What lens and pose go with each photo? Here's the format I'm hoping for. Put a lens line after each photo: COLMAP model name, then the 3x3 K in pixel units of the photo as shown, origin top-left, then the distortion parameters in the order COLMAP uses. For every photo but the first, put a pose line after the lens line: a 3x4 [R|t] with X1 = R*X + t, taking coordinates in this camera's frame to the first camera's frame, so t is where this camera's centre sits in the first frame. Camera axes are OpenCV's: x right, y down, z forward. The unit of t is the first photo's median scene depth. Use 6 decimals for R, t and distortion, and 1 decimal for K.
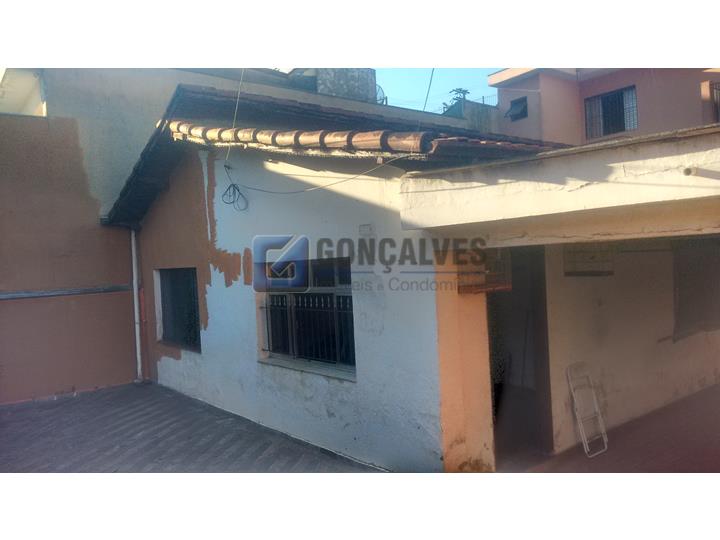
lens RADIAL K [[570.0, 0, 360.0], [0, 570.0, 270.0], [0, 0, 1]] dist [0.076863, -0.124280]
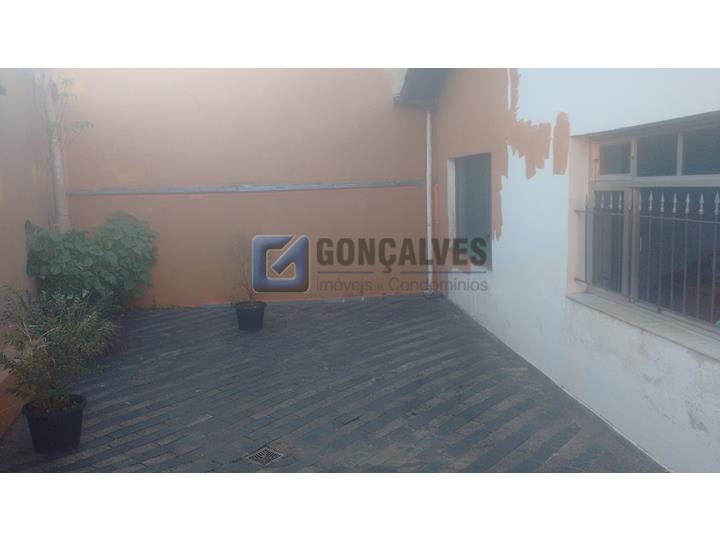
lens RADIAL K [[570.0, 0, 360.0], [0, 570.0, 270.0], [0, 0, 1]] dist [0.076863, -0.124280]
pose [[0.846577, 0.100510, -0.522690, -0.039222], [-0.013638, 0.985783, 0.167471, 0.025687], [0.532092, -0.134649, 0.835912, 0.327659]]
